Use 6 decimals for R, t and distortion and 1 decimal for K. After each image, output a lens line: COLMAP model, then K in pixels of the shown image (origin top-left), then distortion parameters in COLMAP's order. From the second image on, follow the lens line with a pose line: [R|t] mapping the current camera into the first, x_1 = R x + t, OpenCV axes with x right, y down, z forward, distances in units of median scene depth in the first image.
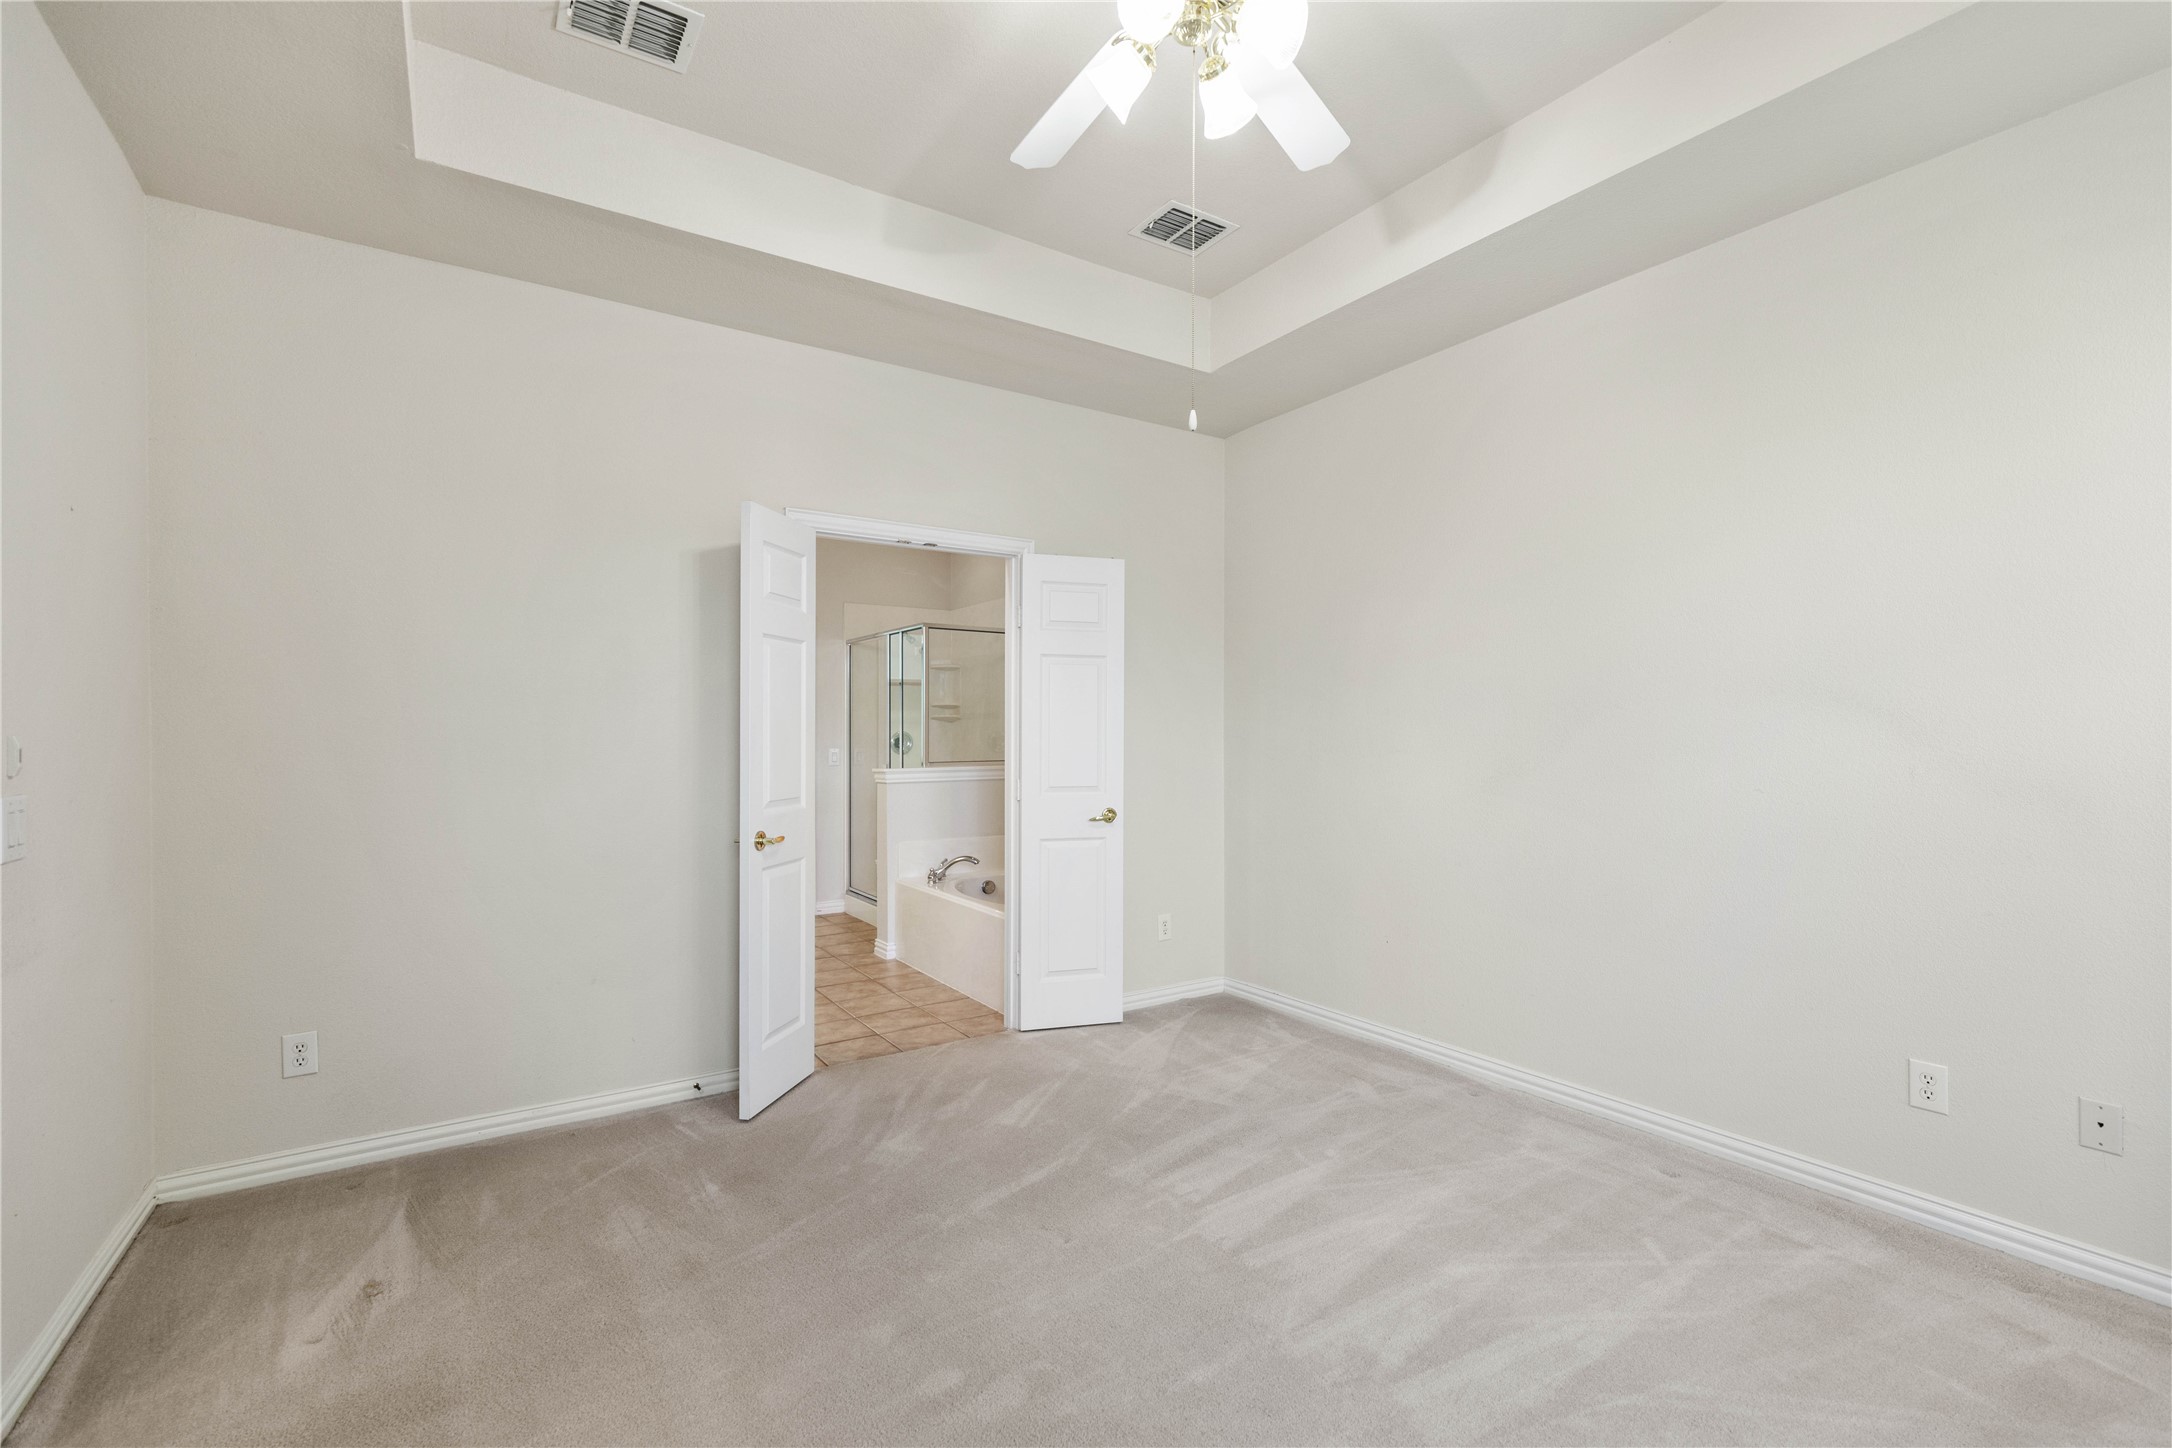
lens RADIAL K [[964.7, 0, 1100.6], [0, 964.7, 727.6], [0, 0, 1]] dist [0.001695, -0.000755]
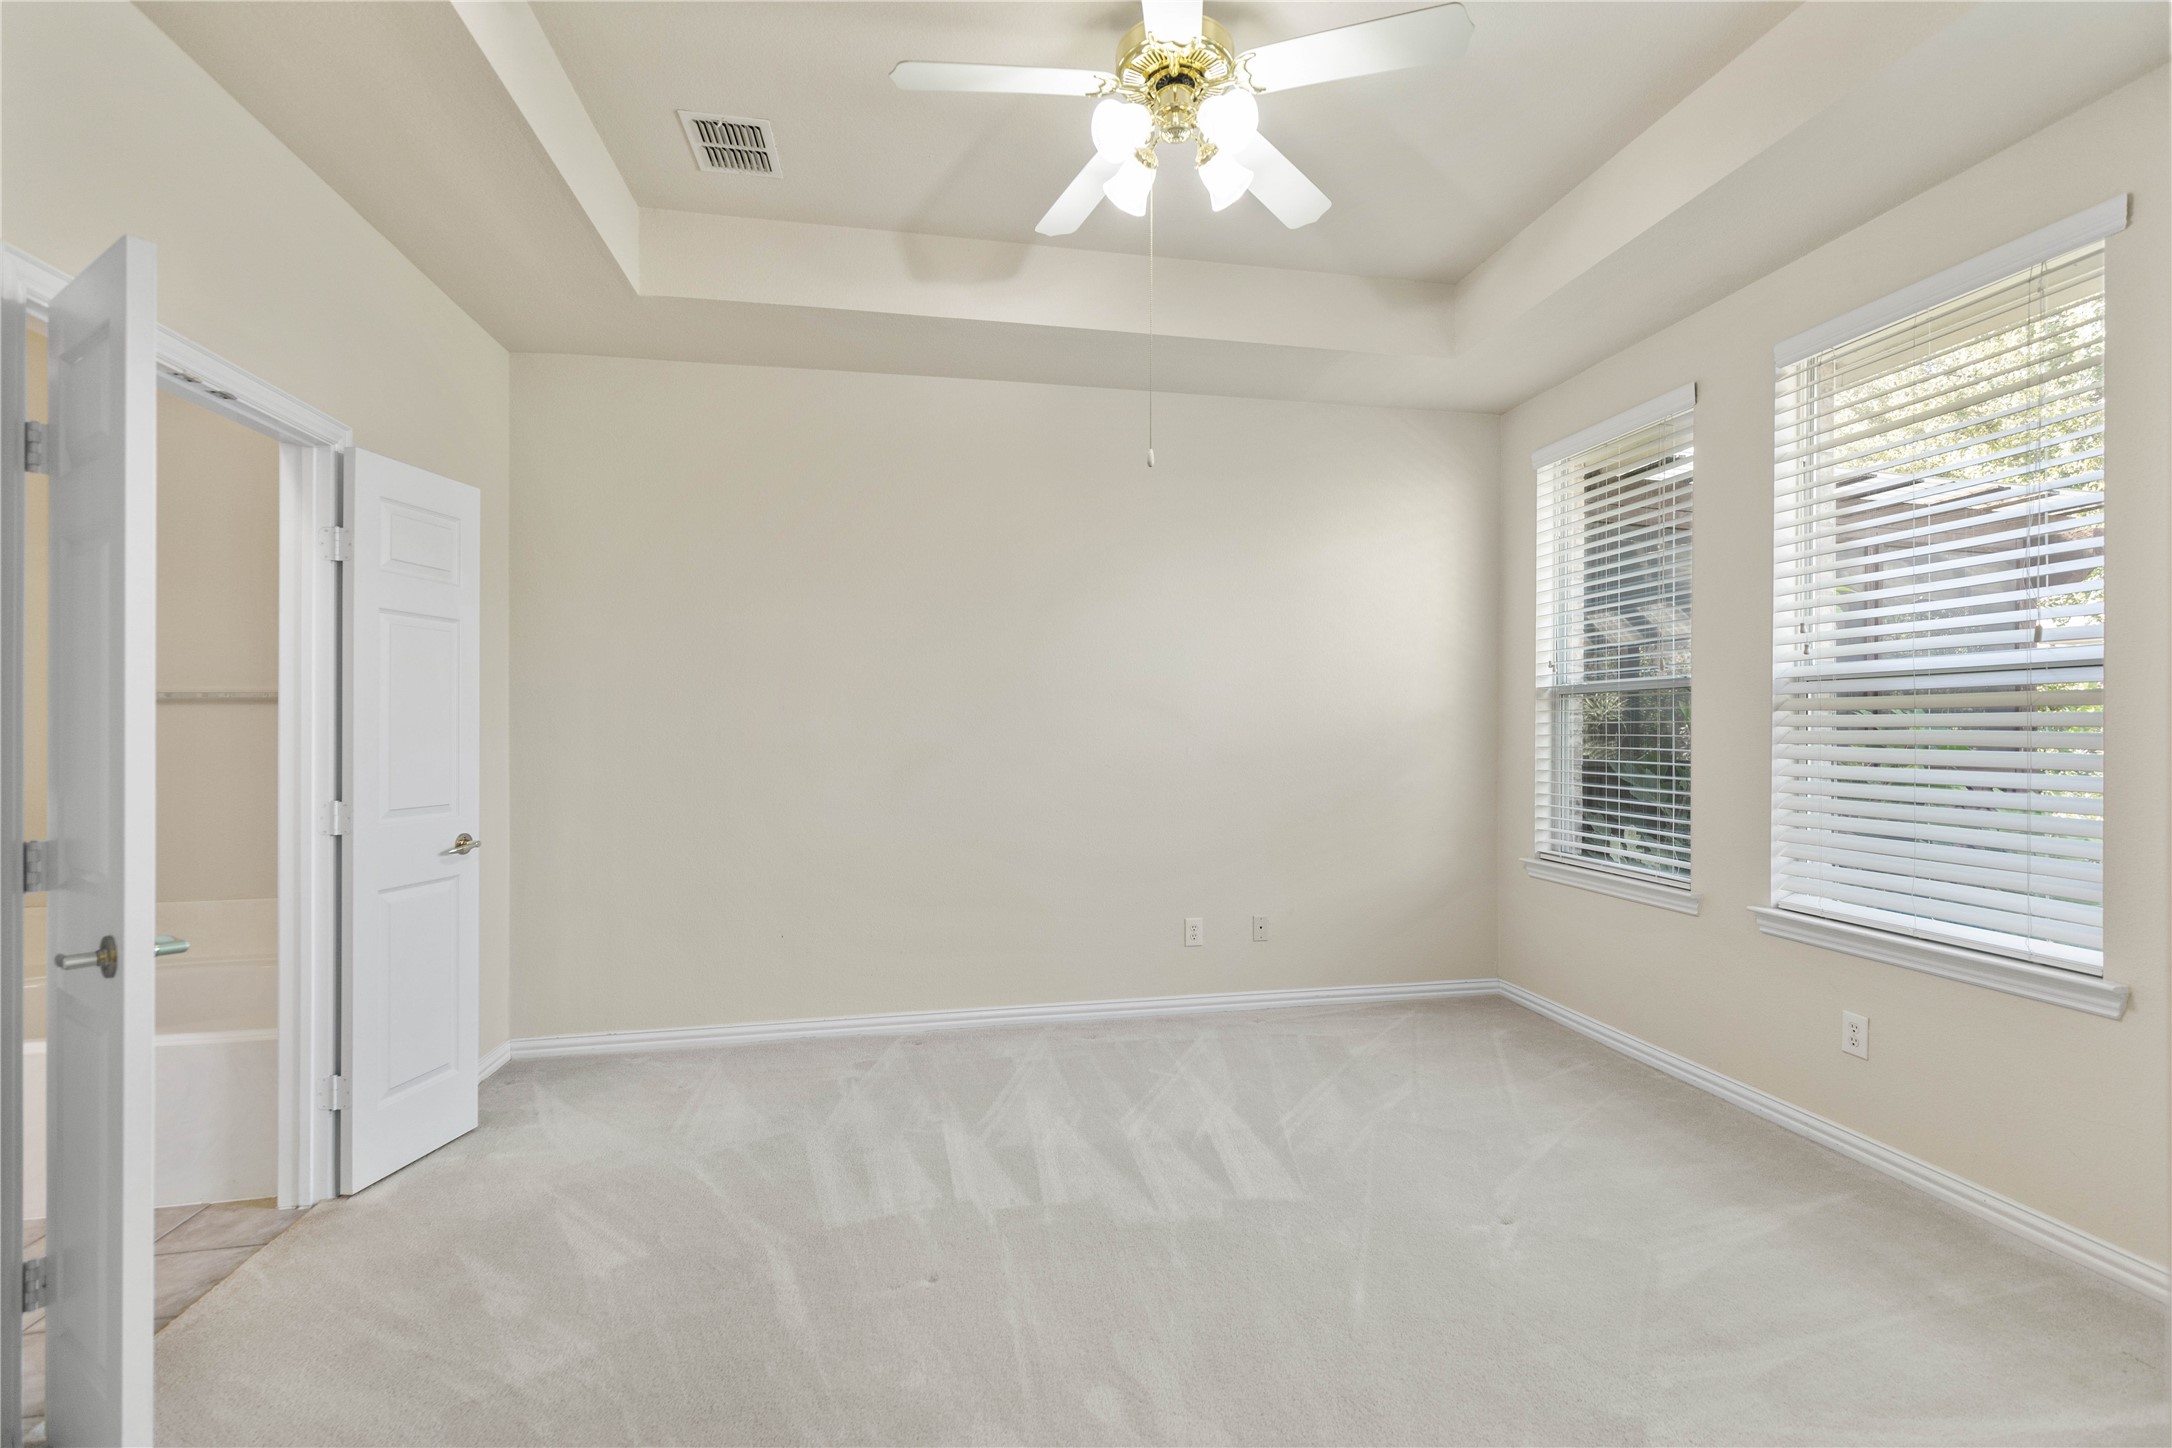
lens RADIAL K [[994.8, 0, 1086.0], [0, 994.8, 724.0], [0, 0, 1]] dist [0.012353, -0.000105]
pose [[0.381235, 0.003378, 0.924472, -0.537253], [-0.002820, 0.999993, -0.002492, 0.003503], [-0.924474, -0.001657, 0.381241, 0.314749]]
